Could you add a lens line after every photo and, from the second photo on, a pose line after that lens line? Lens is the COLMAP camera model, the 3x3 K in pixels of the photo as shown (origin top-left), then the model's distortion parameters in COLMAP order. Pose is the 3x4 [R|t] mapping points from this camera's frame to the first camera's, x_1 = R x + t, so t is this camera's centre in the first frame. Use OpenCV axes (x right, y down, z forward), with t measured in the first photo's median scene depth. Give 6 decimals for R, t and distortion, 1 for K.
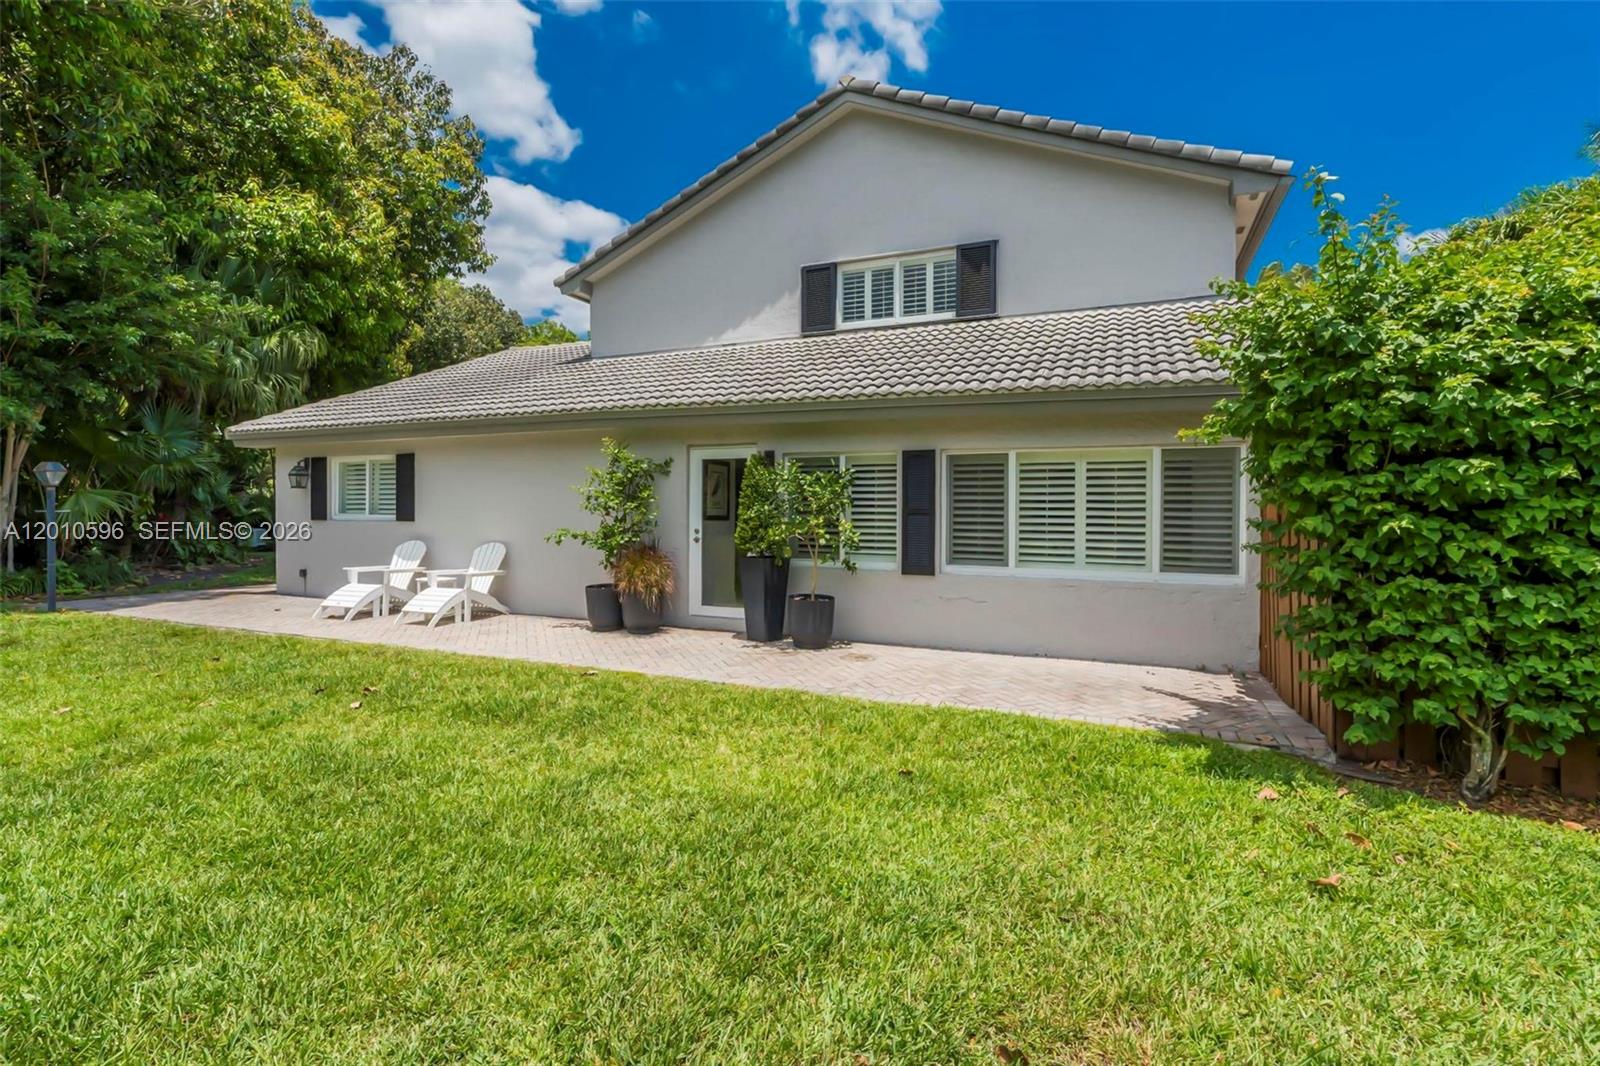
lens RADIAL K [[748.0, 0, 799.9], [0, 748.0, 505.2], [0, 0, 1]] dist [0.000745, 0.000073]
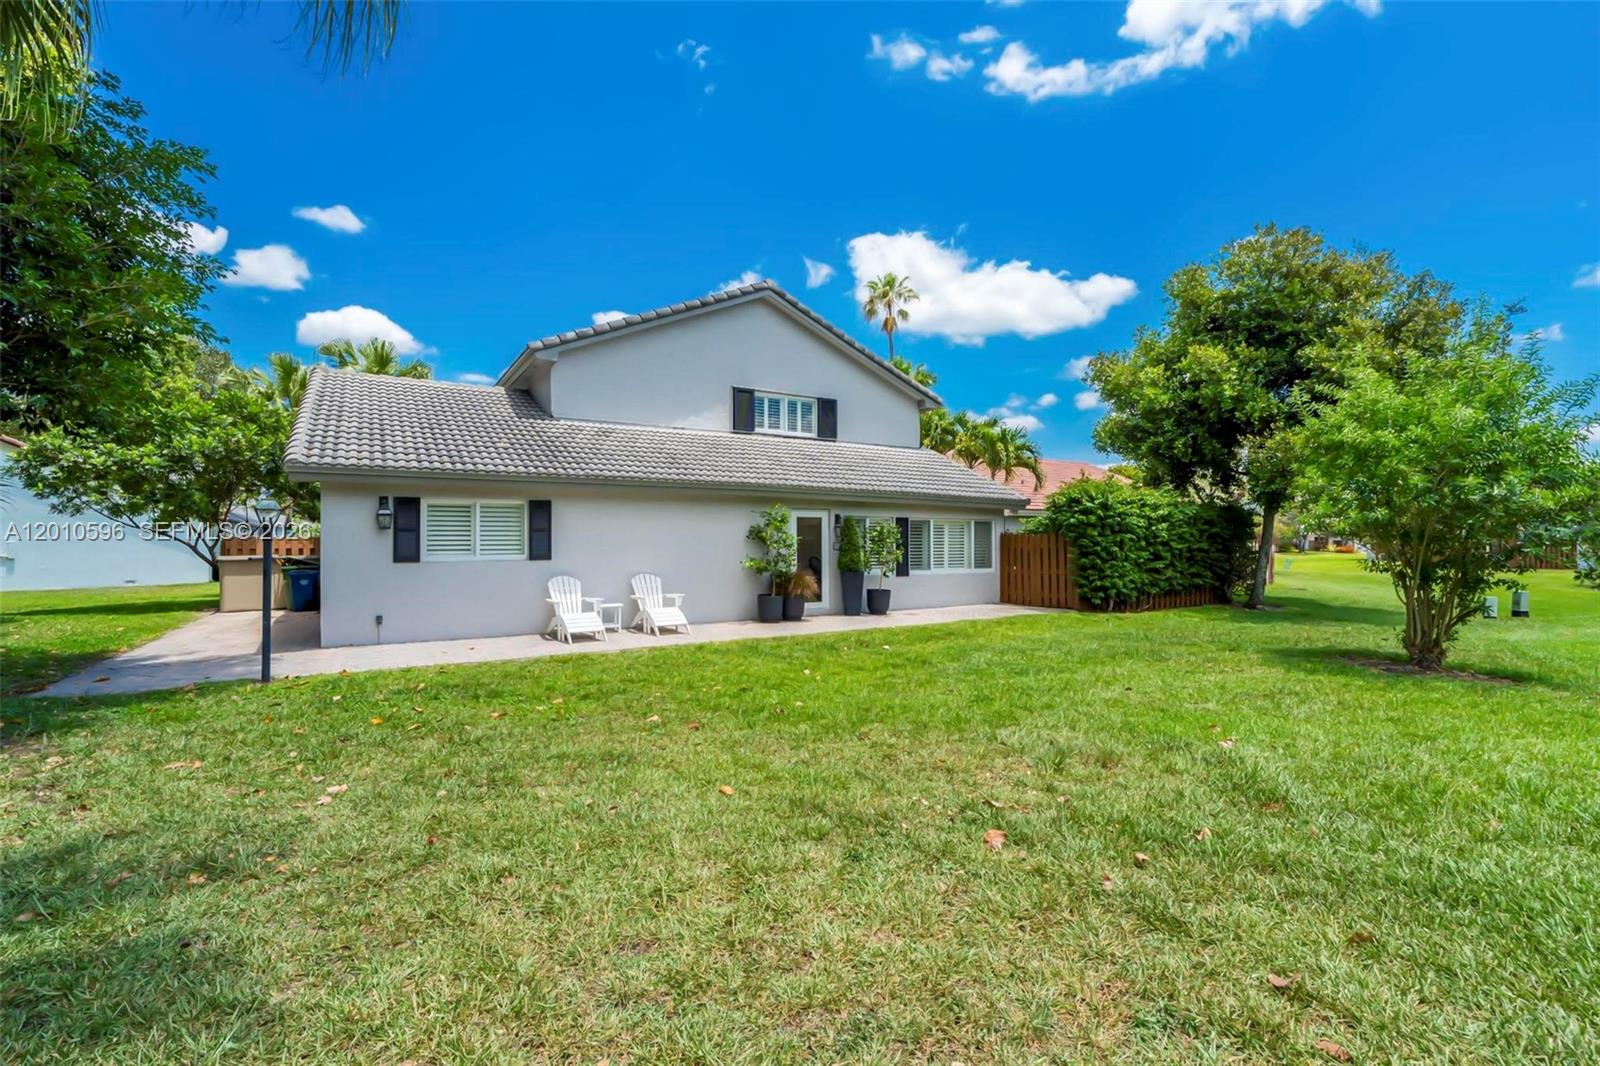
lens RADIAL K [[733.3, 0, 797.7], [0, 733.3, 527.3], [0, 0, 1]] dist [0.001842, 0.000144]
pose [[0.552544, 0.006605, 0.833458, -1.522079], [-0.001876, 0.999976, -0.006680, -0.026129], [-0.833482, 0.002127, 0.552543, 0.079182]]
